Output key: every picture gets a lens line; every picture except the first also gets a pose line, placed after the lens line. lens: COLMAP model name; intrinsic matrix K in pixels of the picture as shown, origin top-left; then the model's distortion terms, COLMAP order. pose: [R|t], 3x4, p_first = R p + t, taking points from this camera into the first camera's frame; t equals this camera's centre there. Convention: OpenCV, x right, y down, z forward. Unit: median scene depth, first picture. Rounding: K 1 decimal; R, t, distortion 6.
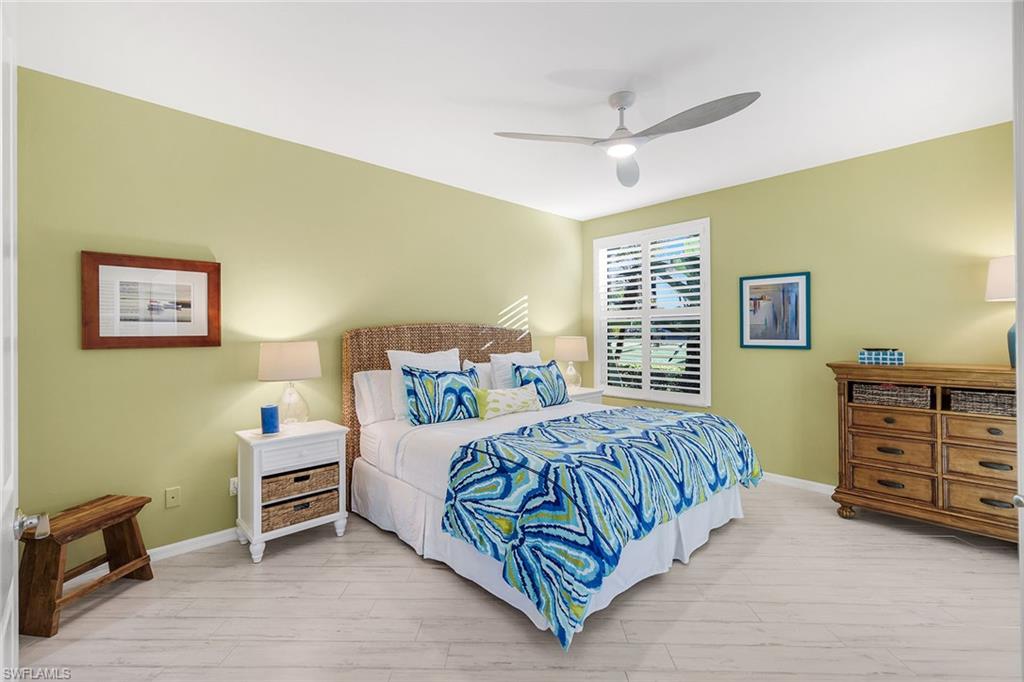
lens RADIAL K [[451.6, 0, 511.2], [0, 451.6, 333.4], [0, 0, 1]] dist [0.000077, 0.000078]
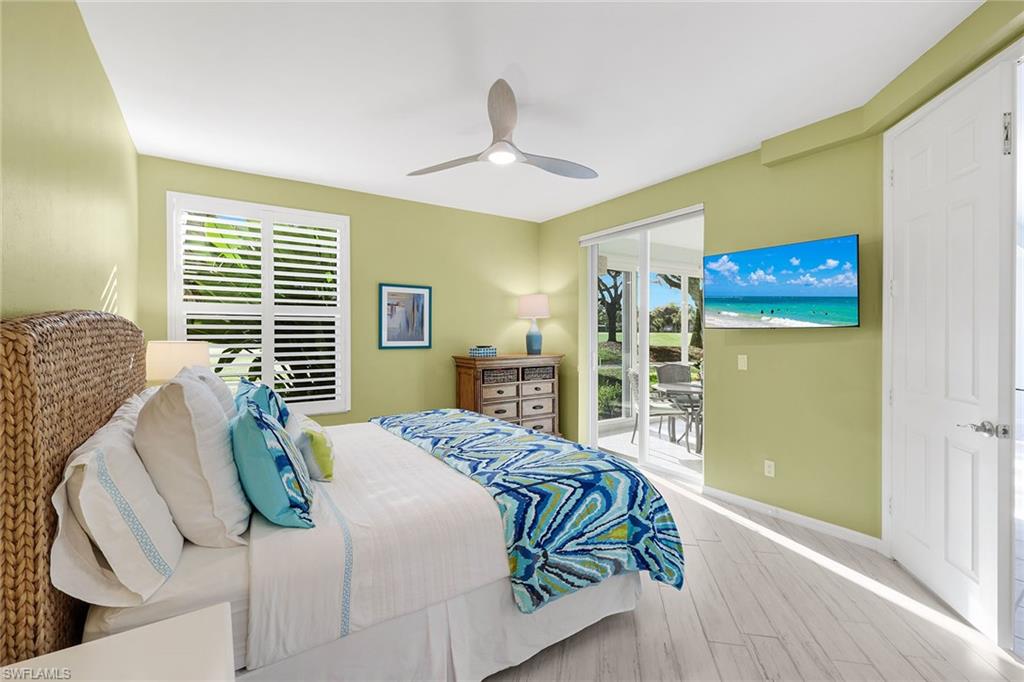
lens RADIAL K [[451.6, 0, 509.7], [0, 451.6, 340.4], [0, 0, 1]] dist [0.000077, 0.000078]
pose [[0.161001, -0.010322, 0.986900, -0.704867], [0.000255, 0.999946, 0.010417, 0.000185], [-0.986954, -0.001426, 0.160995, 0.755241]]
